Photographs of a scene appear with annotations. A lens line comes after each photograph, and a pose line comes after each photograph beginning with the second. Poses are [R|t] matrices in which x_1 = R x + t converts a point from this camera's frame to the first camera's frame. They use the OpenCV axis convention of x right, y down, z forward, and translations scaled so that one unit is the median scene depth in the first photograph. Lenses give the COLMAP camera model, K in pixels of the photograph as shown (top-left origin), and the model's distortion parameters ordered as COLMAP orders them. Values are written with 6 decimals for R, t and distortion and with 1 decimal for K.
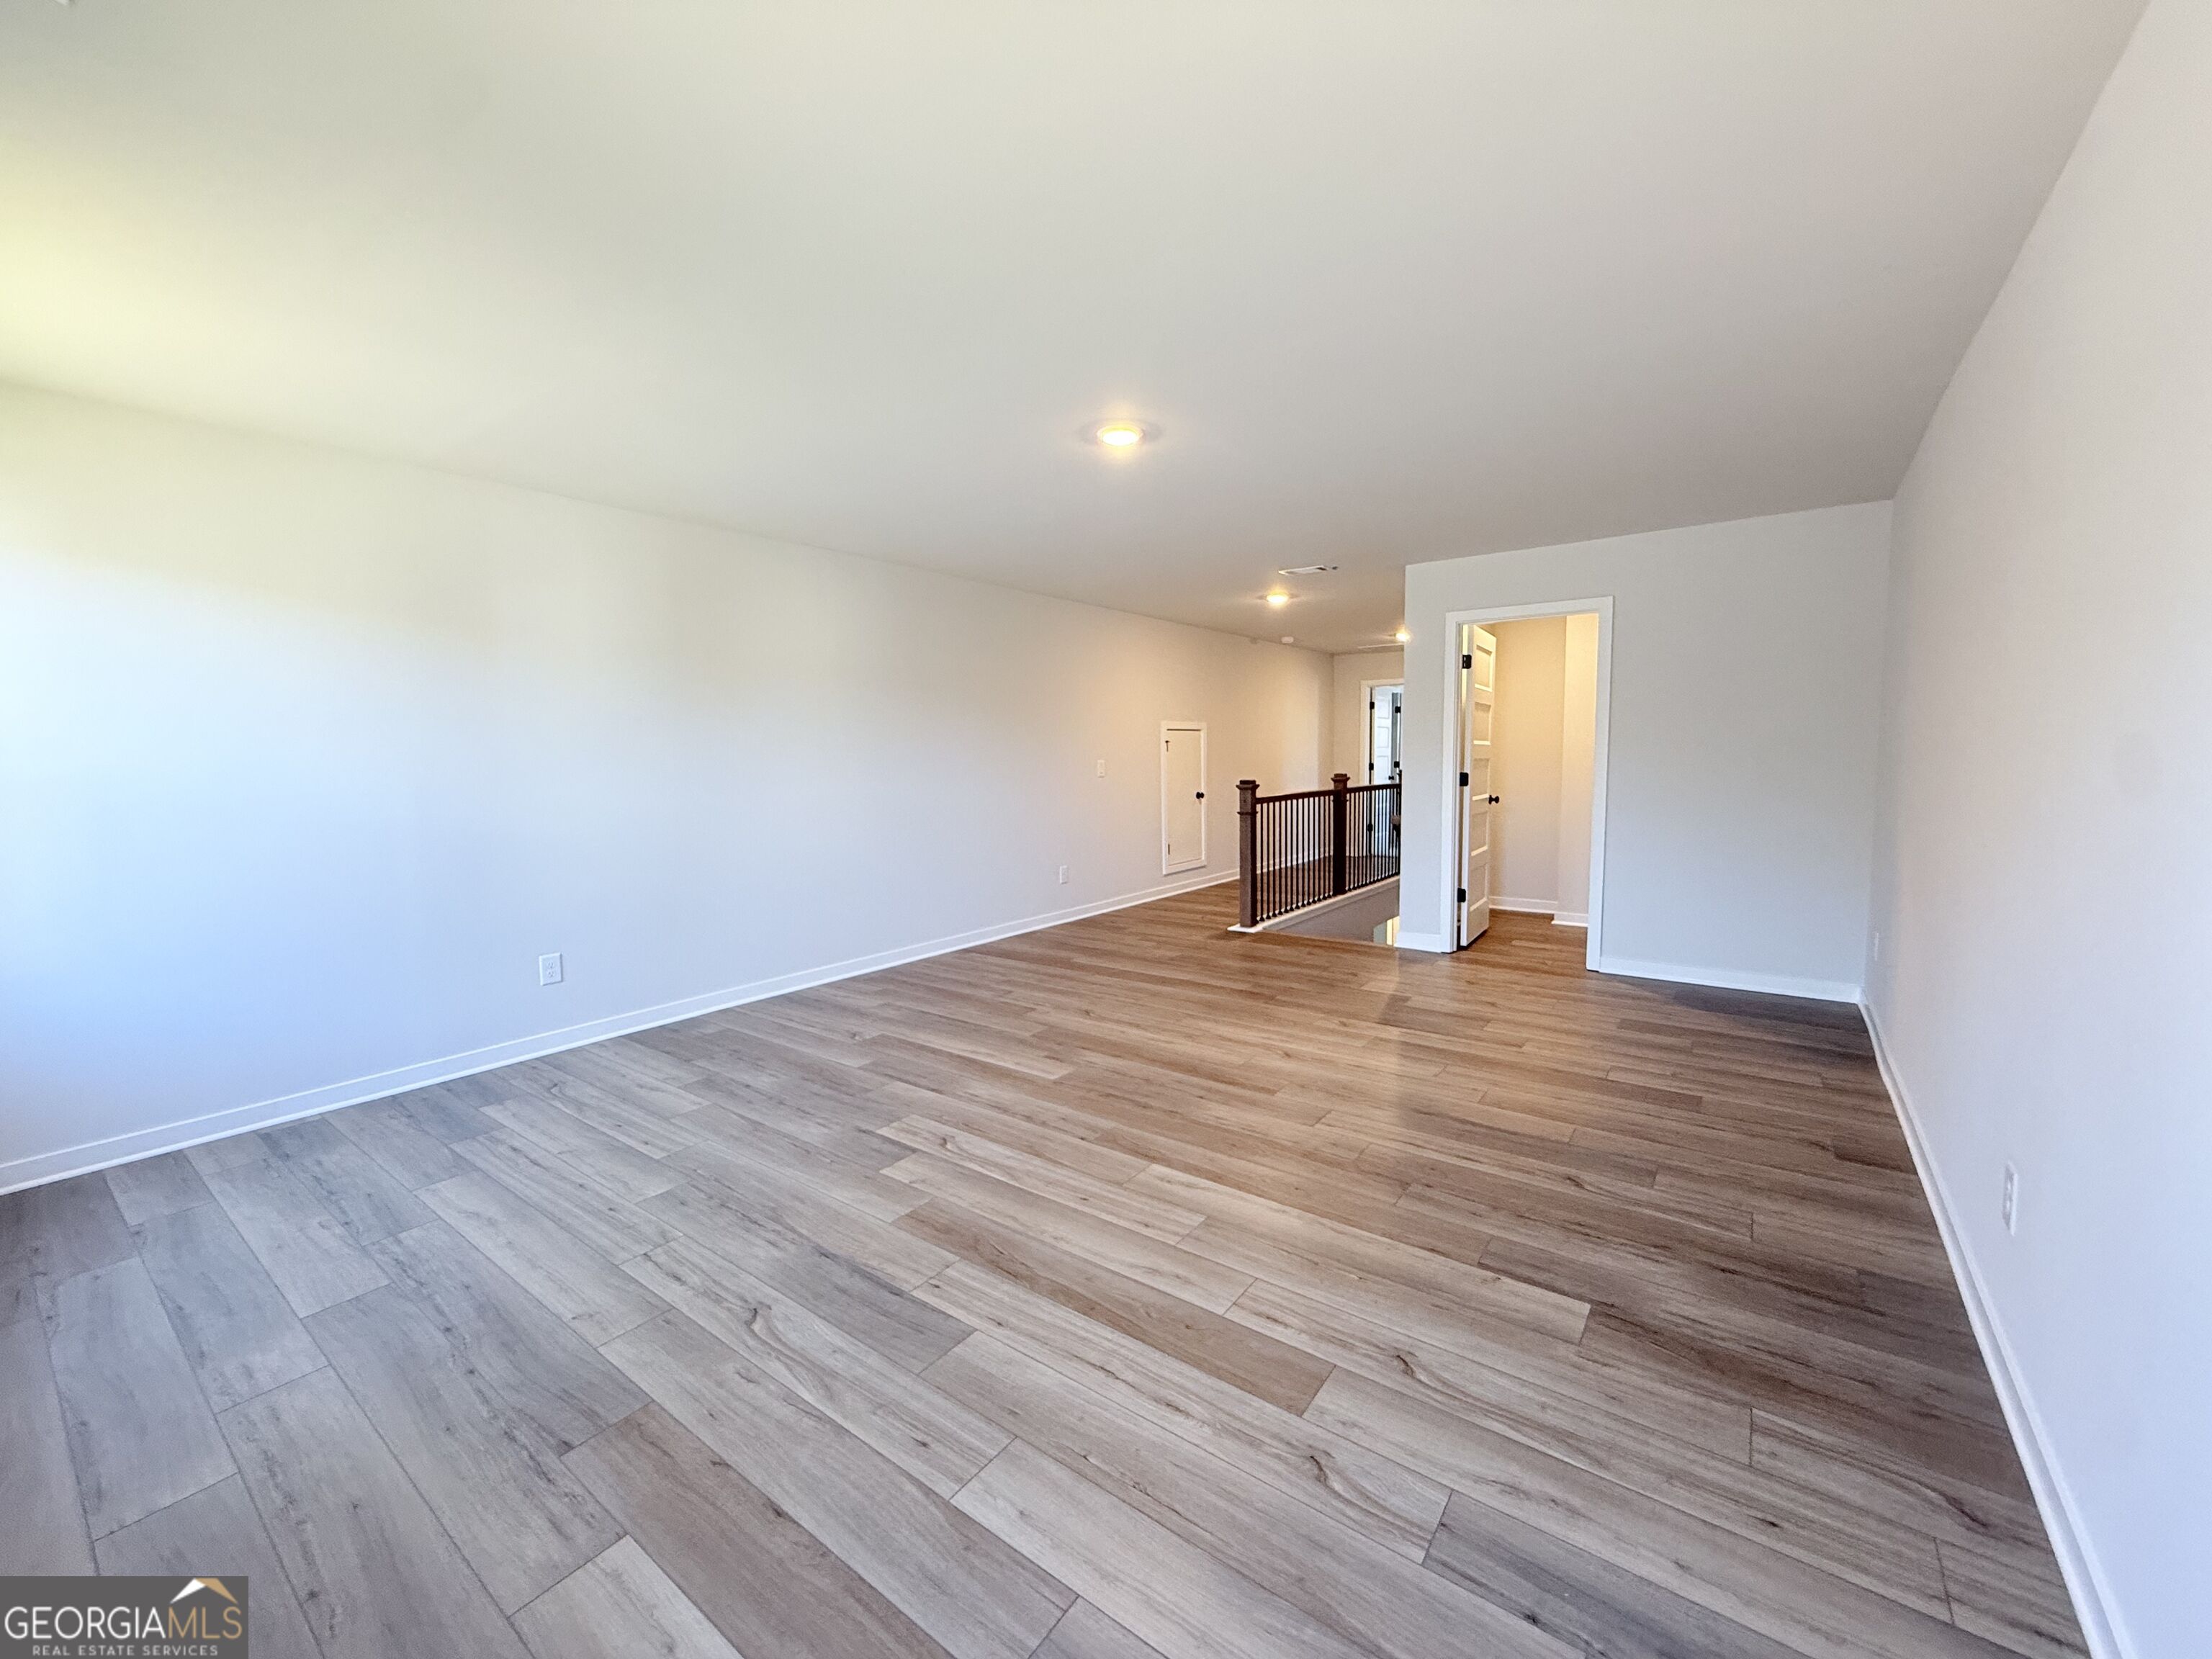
lens RADIAL K [[880.7, 0, 1099.4], [0, 880.7, 826.5], [0, 0, 1]] dist [-0.000374, -0.000208]
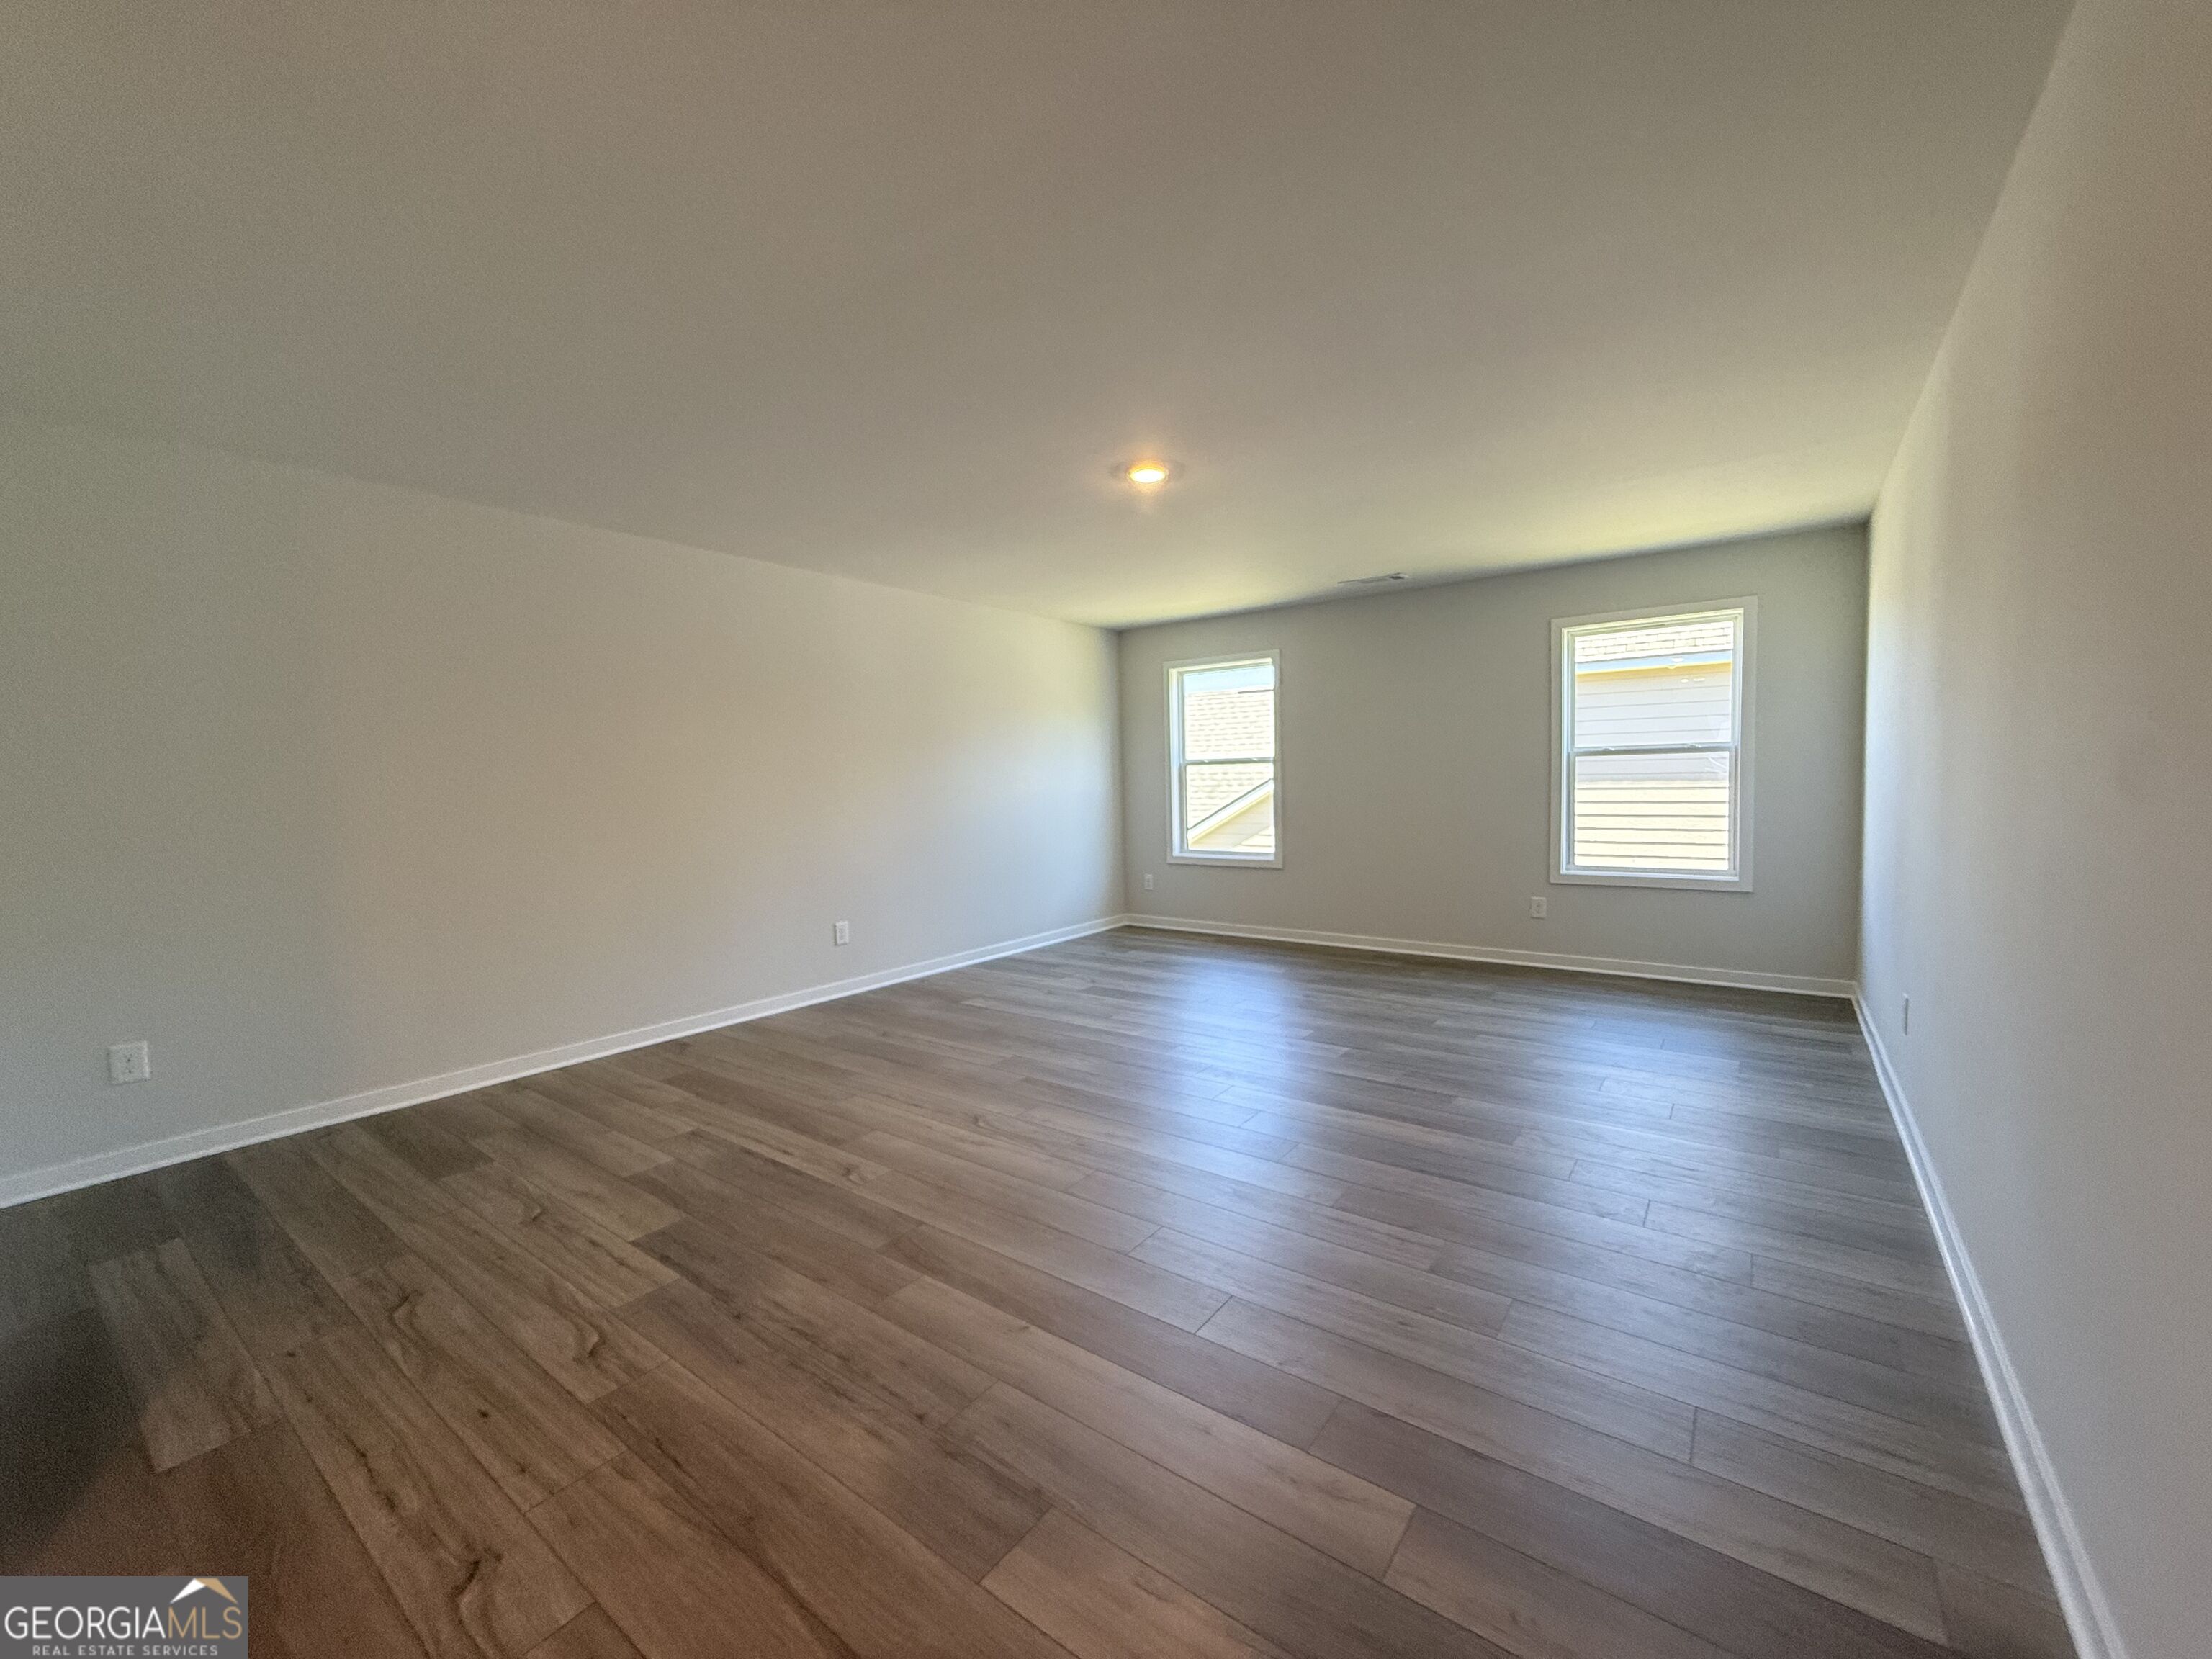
lens RADIAL K [[880.7, 0, 1099.4], [0, 880.7, 826.5], [0, 0, 1]] dist [-0.000374, -0.000208]
pose [[-0.999512, 0.030916, 0.004513, 0.077850], [0.031243, 0.990019, 0.137427, -0.133018], [-0.000220, 0.137501, -0.990502, 1.726904]]
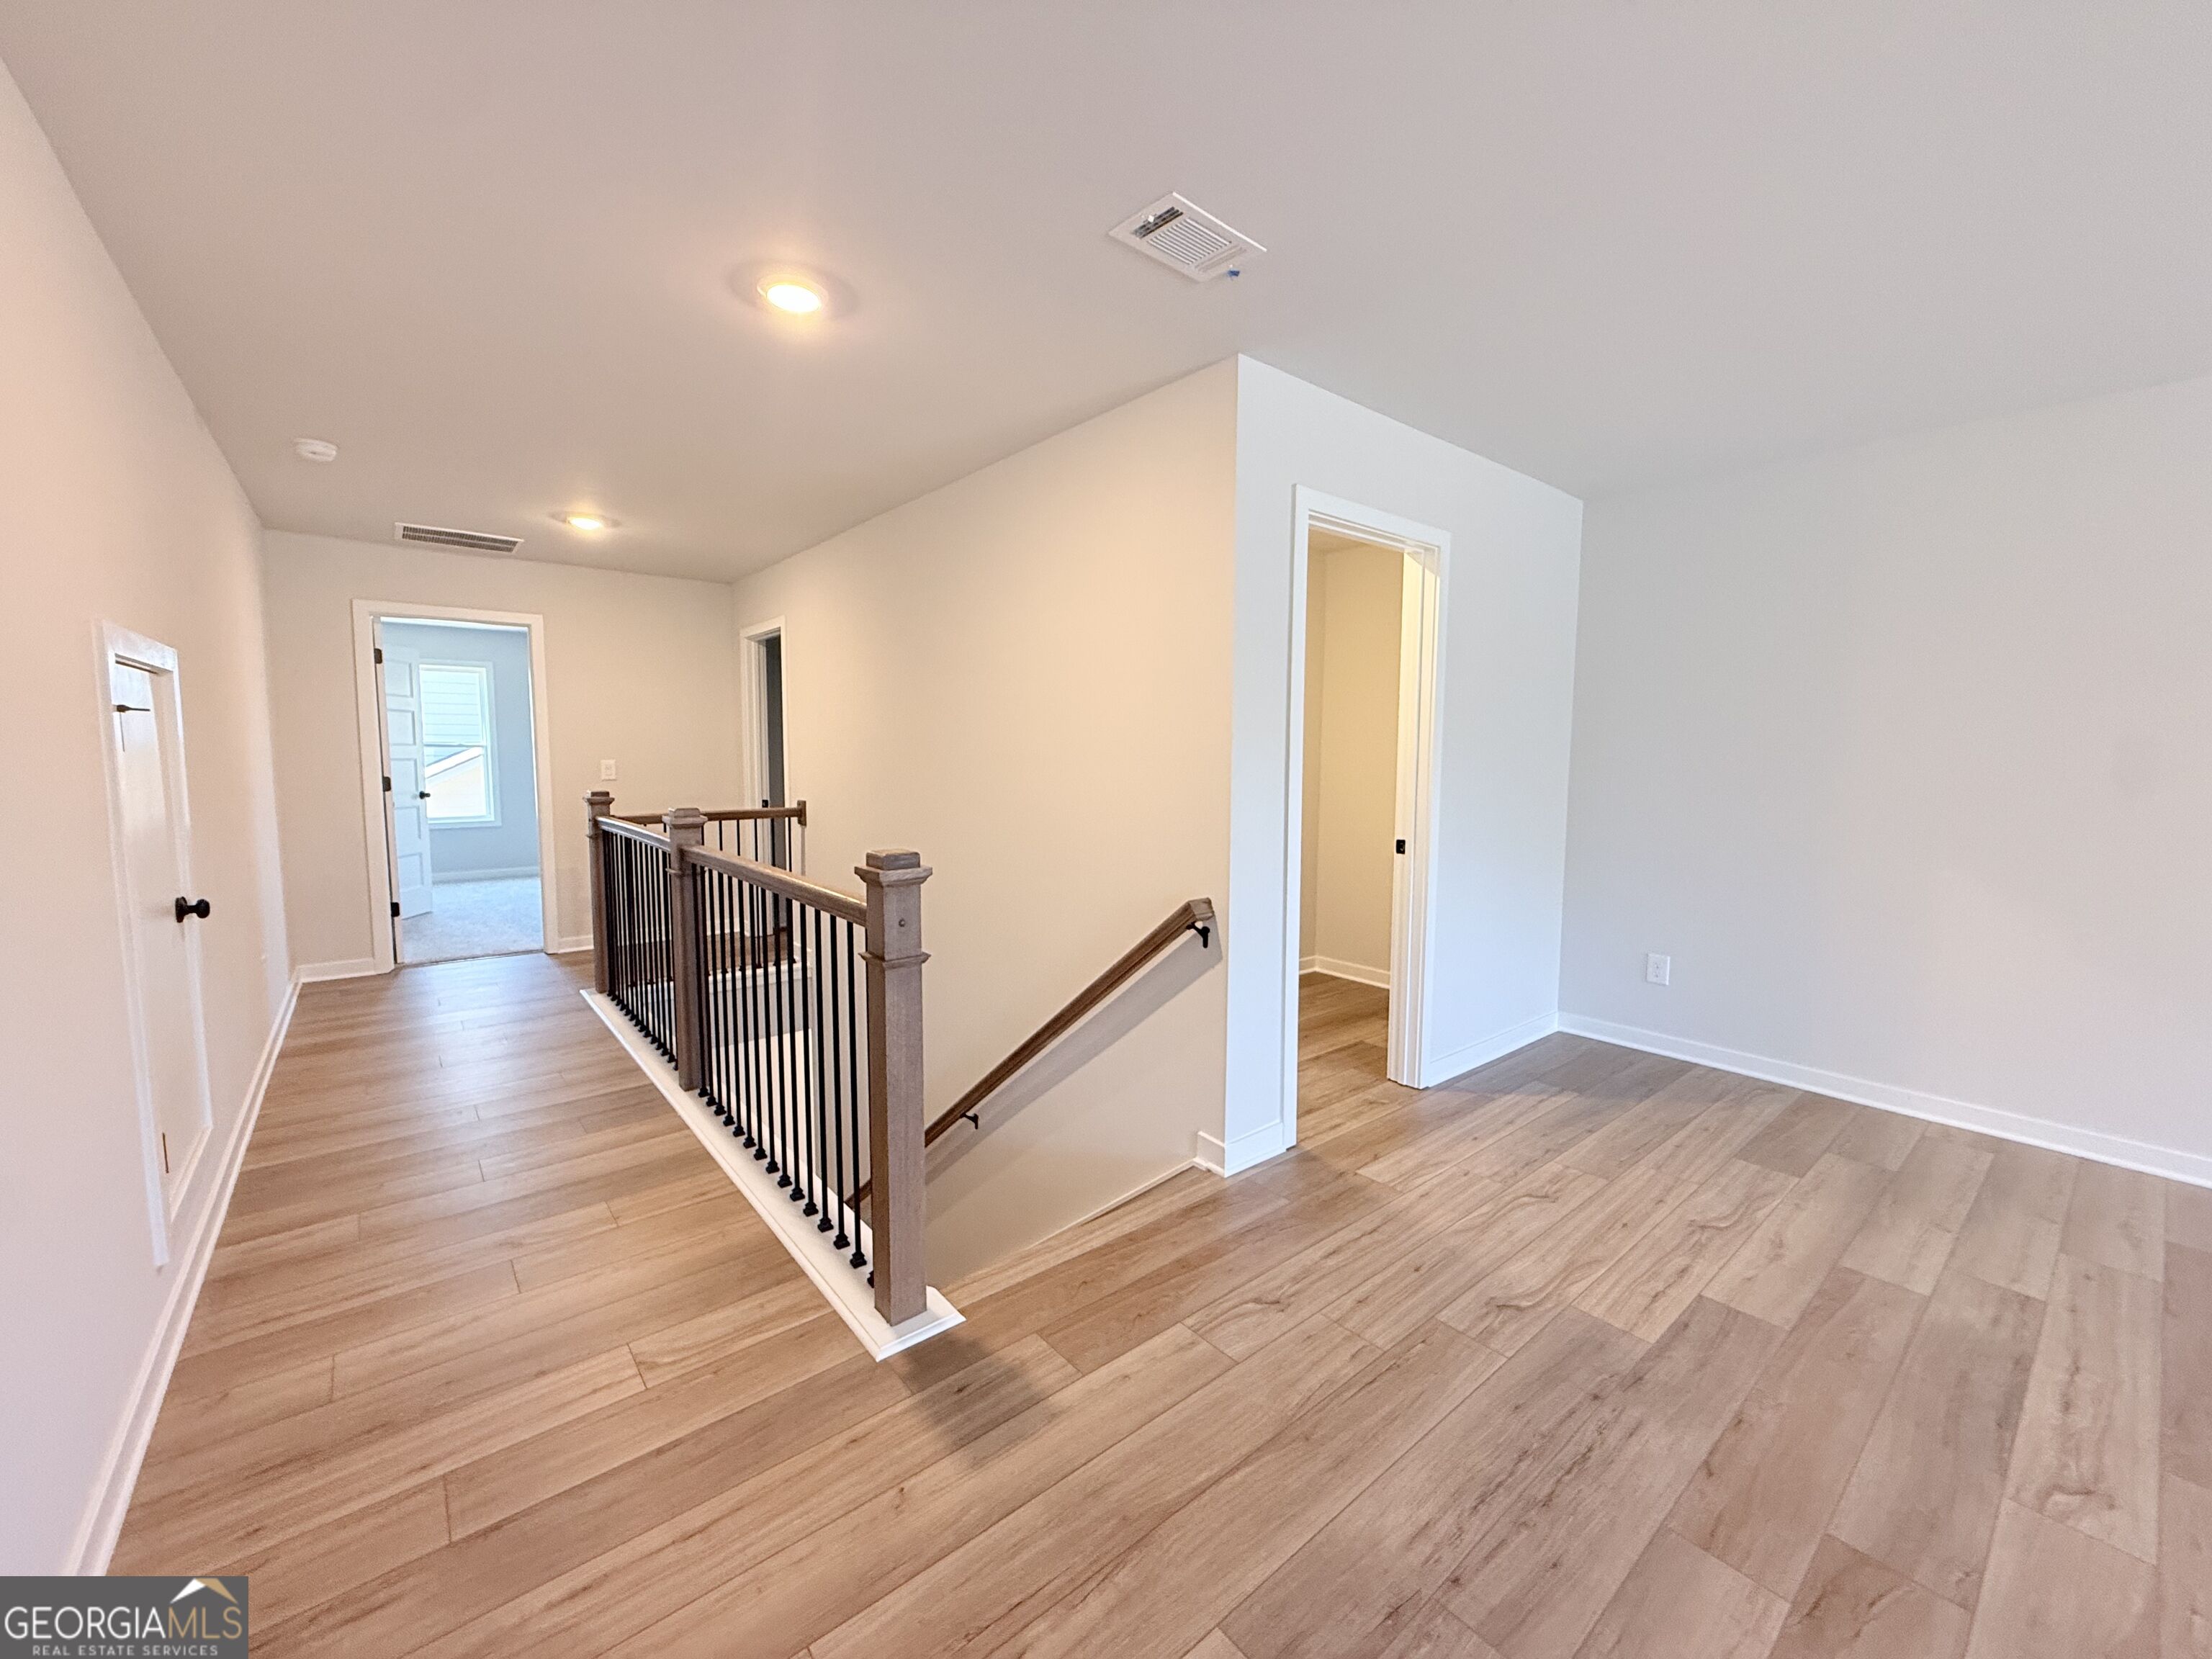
lens RADIAL K [[880.7, 0, 1099.4], [0, 880.7, 826.5], [0, 0, 1]] dist [-0.000374, -0.000208]
pose [[0.246196, -0.072808, 0.966482, -0.177871], [0.076682, 0.995512, 0.055461, -0.118745], [-0.966182, 0.060457, 0.250674, 1.366004]]
